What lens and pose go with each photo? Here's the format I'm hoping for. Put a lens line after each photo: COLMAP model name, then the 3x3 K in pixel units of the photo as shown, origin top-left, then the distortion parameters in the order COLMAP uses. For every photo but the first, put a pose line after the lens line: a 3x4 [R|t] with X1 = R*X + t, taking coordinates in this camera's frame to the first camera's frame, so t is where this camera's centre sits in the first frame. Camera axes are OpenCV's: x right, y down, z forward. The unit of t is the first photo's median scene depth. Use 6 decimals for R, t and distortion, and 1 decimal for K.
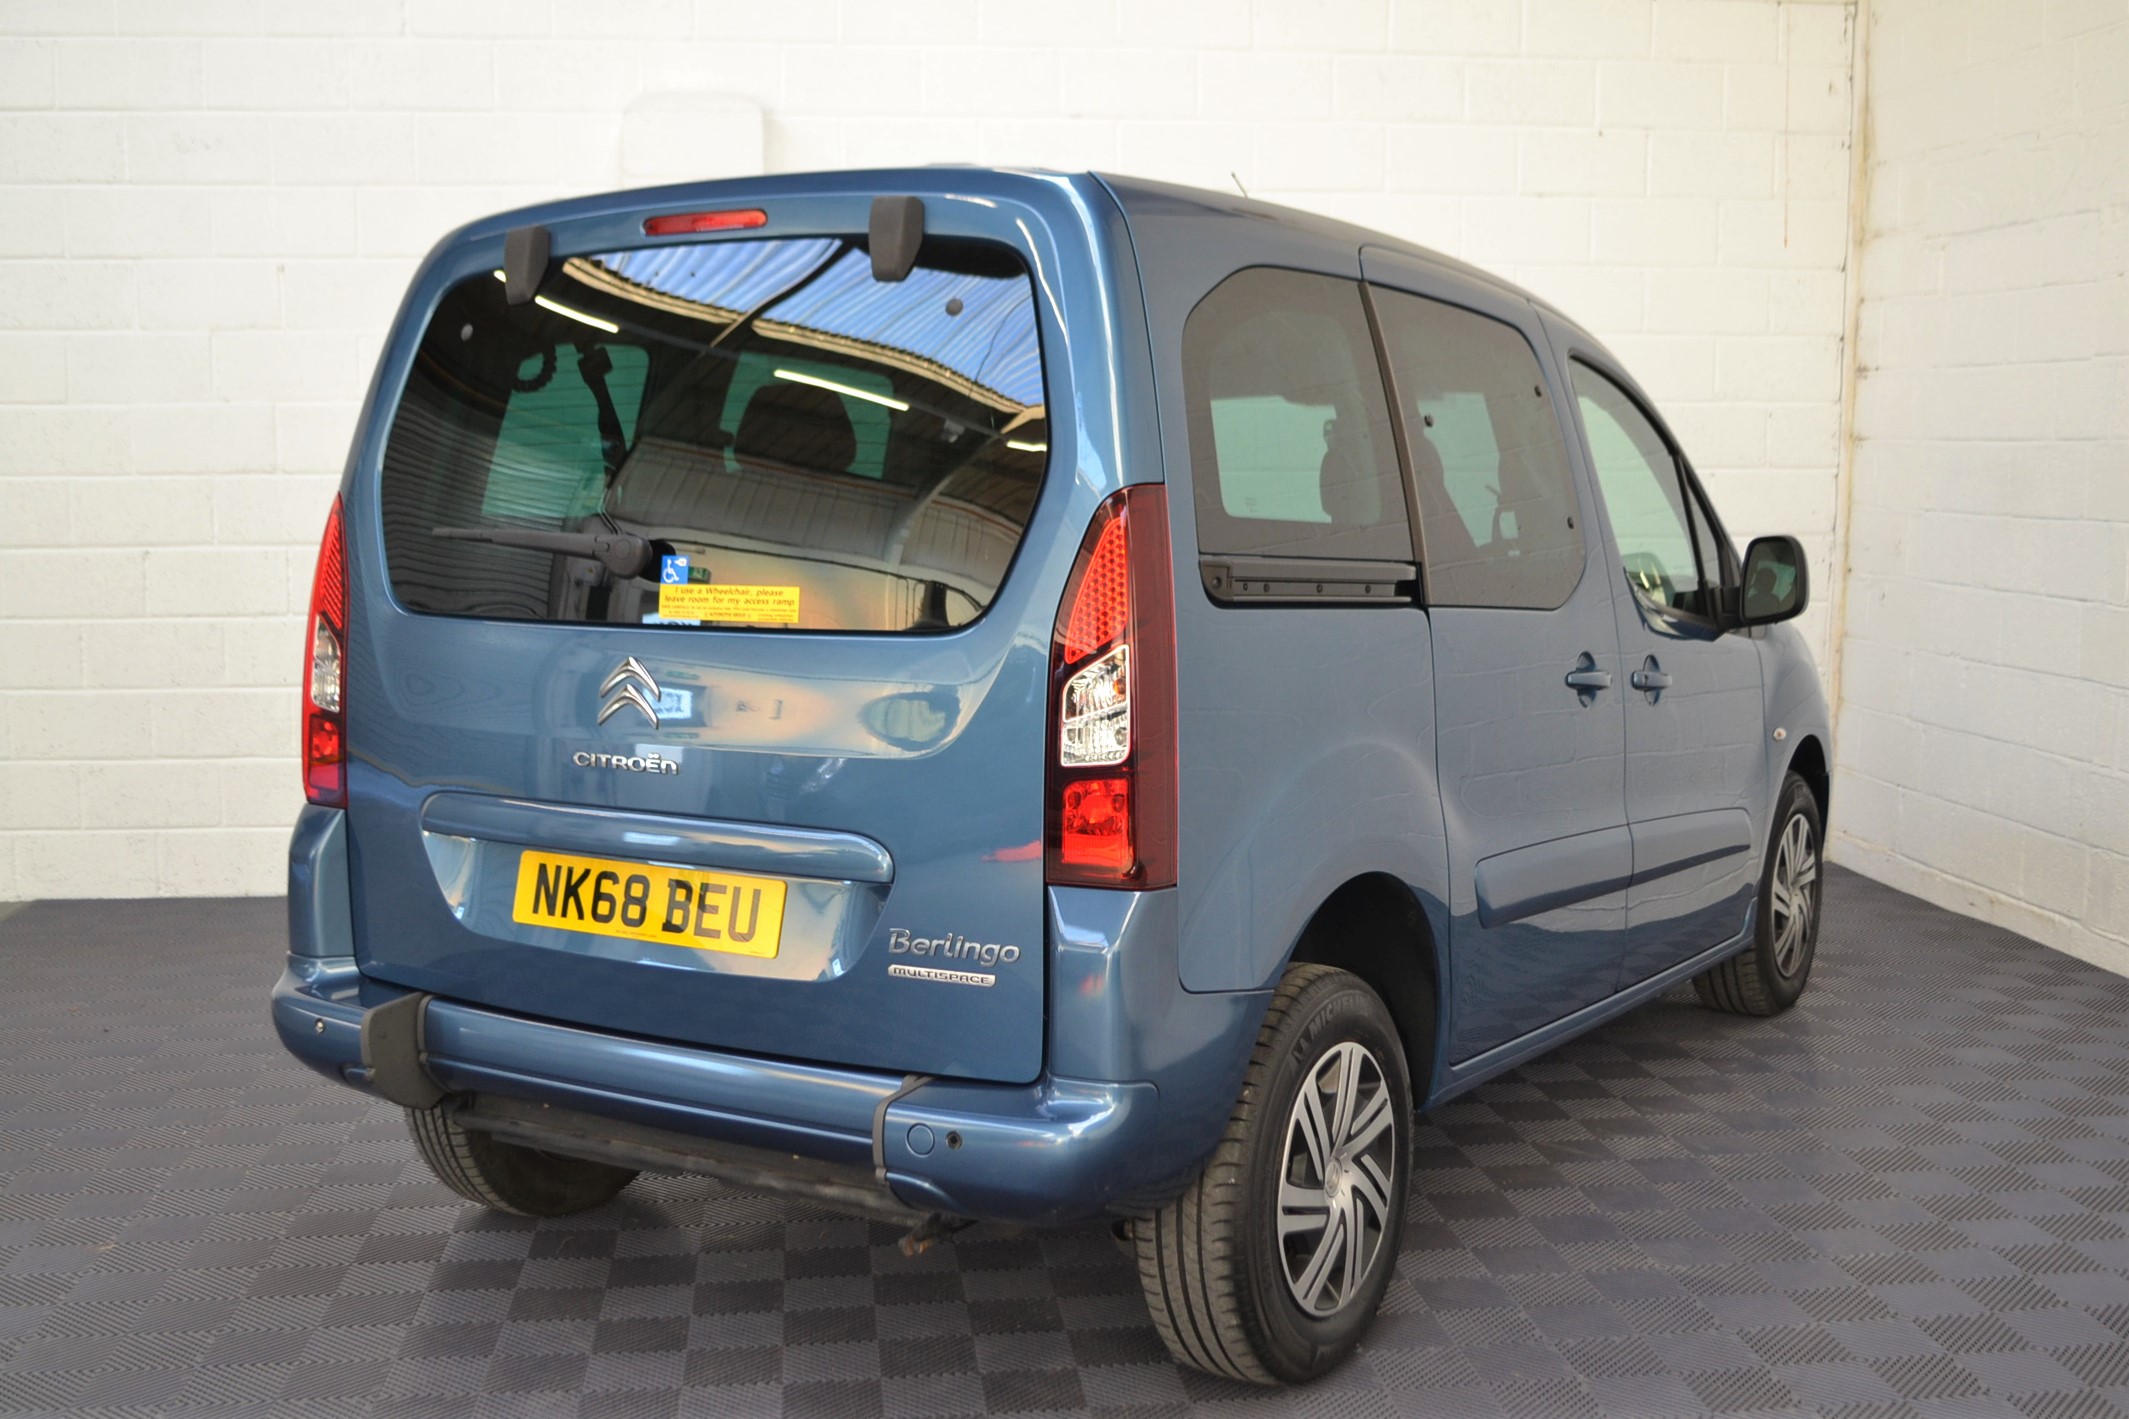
lens RADIAL K [[2272.8, 0, 1077.3], [0, 2272.8, 701.7], [0, 0, 1]] dist [-0.060030, 0.013631]
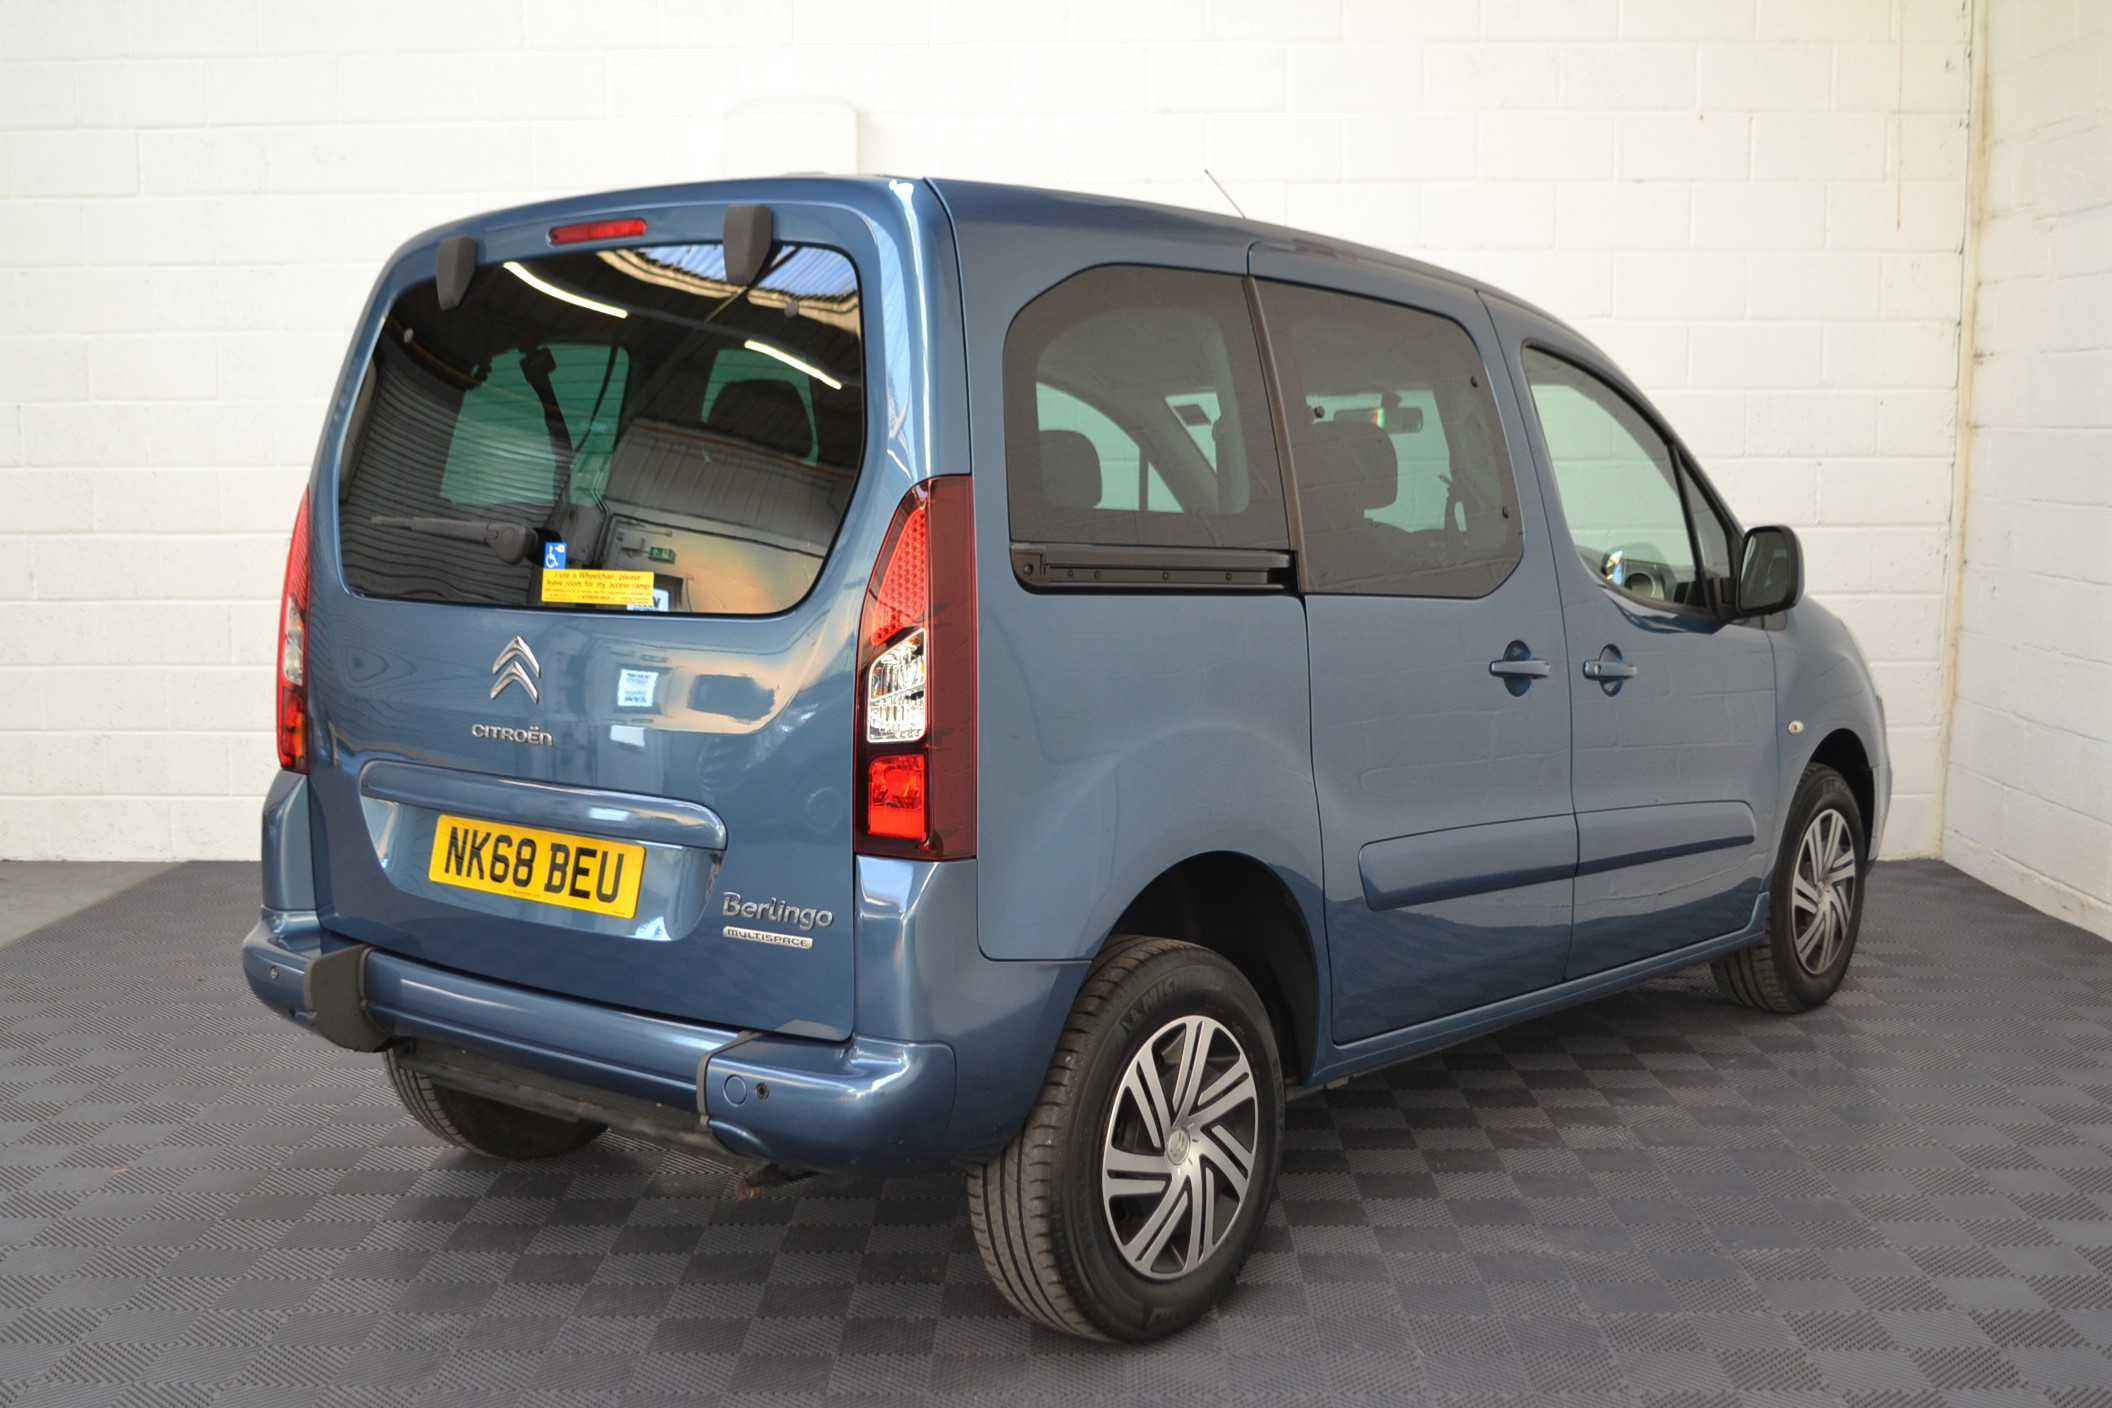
lens RADIAL K [[2273.2, 0, 1041.7], [0, 2273.2, 704.9], [0, 0, 1]] dist [-0.060033, 0.007718]
pose [[0.990435, 0.012504, -0.137409, 0.118890], [-0.011638, 0.999907, 0.007098, 0.001386], [0.137485, -0.005431, 0.990489, -0.020046]]
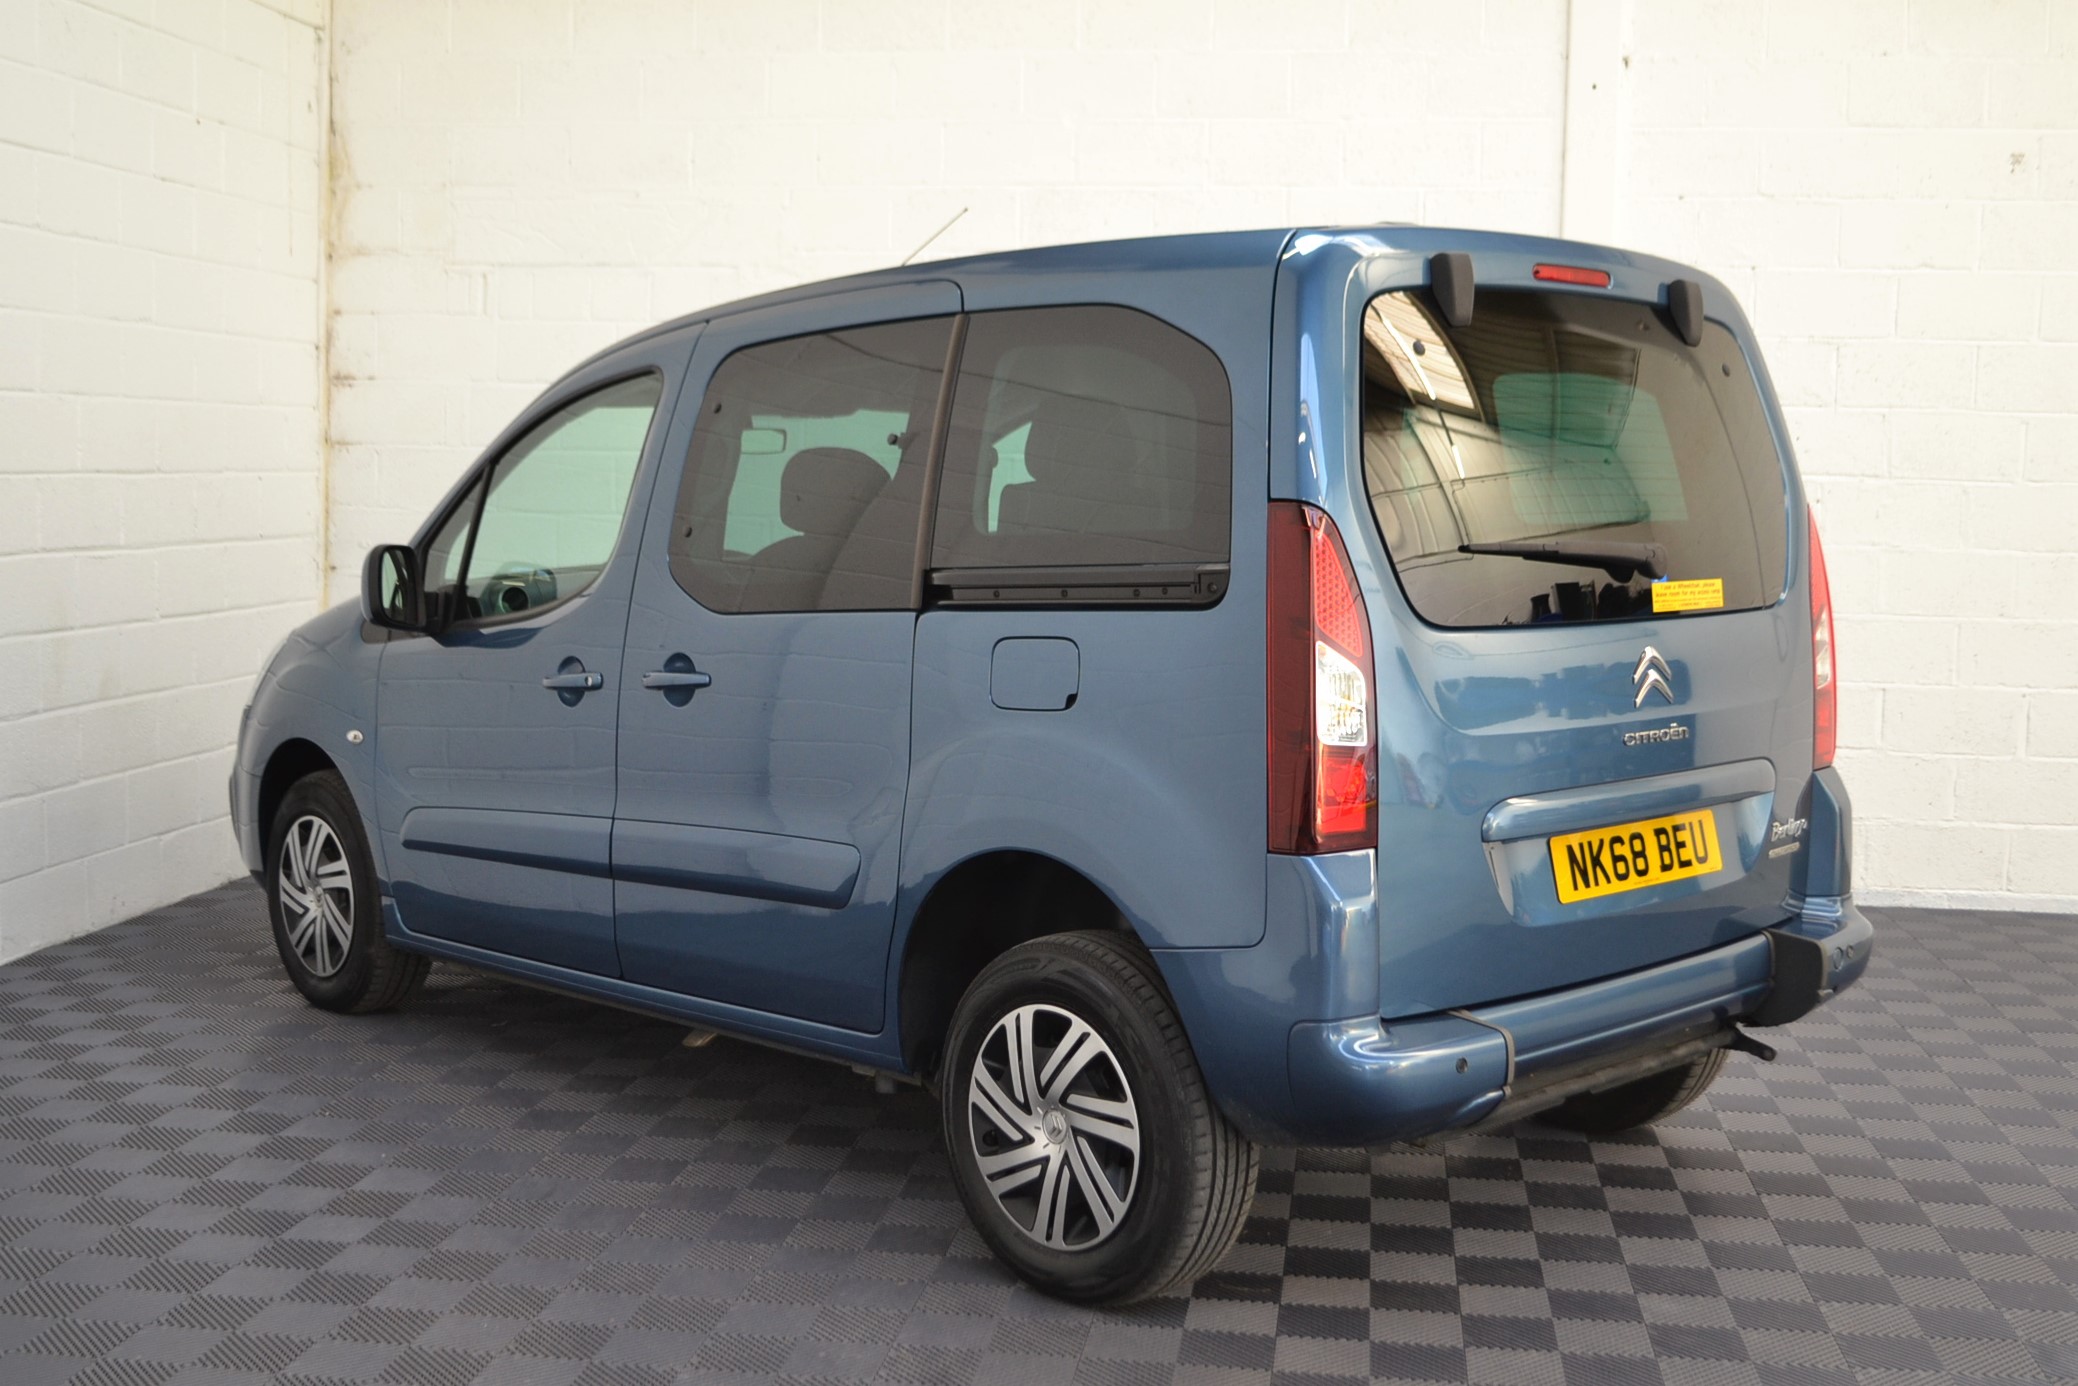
lens RADIAL K [[2312.6, 0, 938.4], [0, 2312.6, 690.6], [0, 0, 1]] dist [-0.071820, 0.010328]
pose [[0.296011, -0.087358, 0.951181, -0.865014], [0.090180, 0.993917, 0.063219, -0.063243], [-0.950918, 0.067065, 0.302088, 0.594989]]
